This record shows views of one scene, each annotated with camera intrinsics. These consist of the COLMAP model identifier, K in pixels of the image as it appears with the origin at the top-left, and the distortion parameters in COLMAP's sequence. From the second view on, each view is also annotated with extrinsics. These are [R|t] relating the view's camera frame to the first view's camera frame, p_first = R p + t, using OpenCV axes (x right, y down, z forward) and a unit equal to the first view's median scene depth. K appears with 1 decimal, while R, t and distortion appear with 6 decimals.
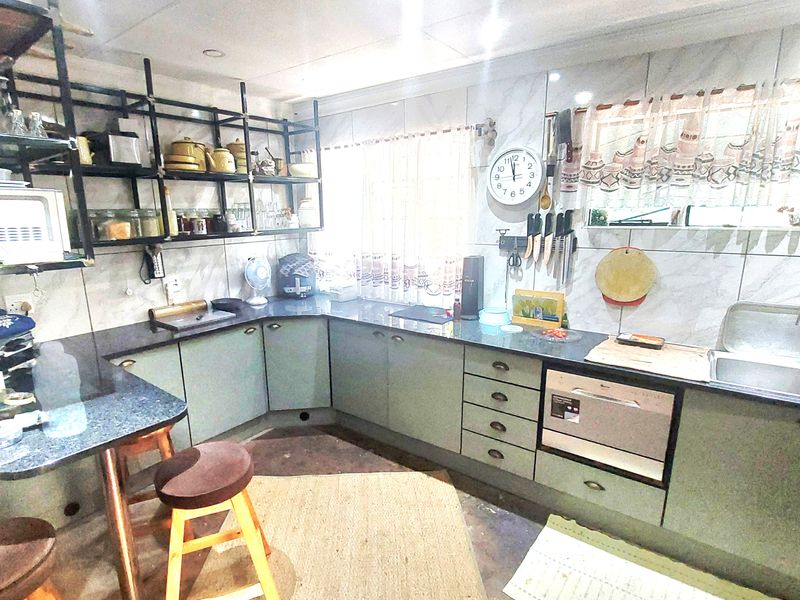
lens RADIAL K [[431.4, 0, 396.4], [0, 431.4, 314.4], [0, 0, 1]] dist [-0.030788, -0.000399]
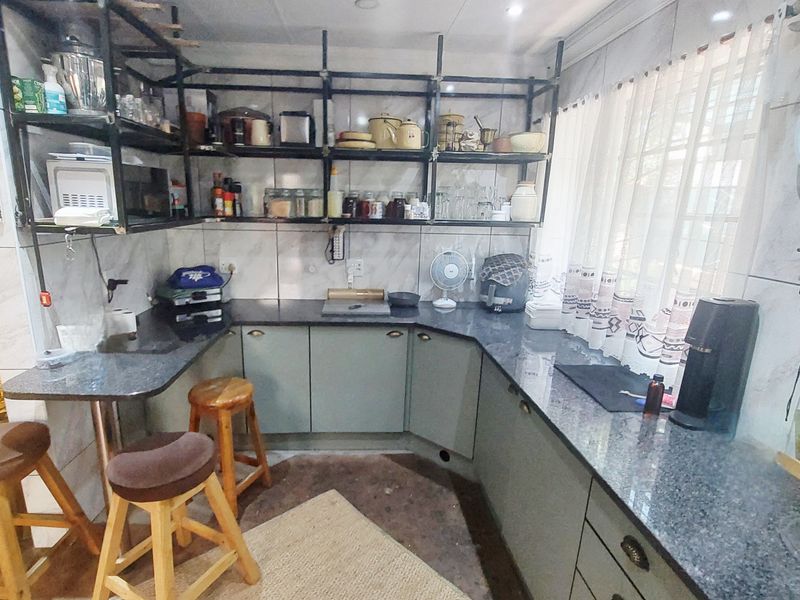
lens RADIAL K [[447.1, 0, 398.5], [0, 447.1, 312.2], [0, 0, 1]] dist [-0.000663, -0.000317]
pose [[0.630372, 0.215268, -0.745849, 0.314869], [-0.210676, 0.972164, 0.102529, -0.095359], [0.747159, 0.092501, 0.658177, 0.395616]]
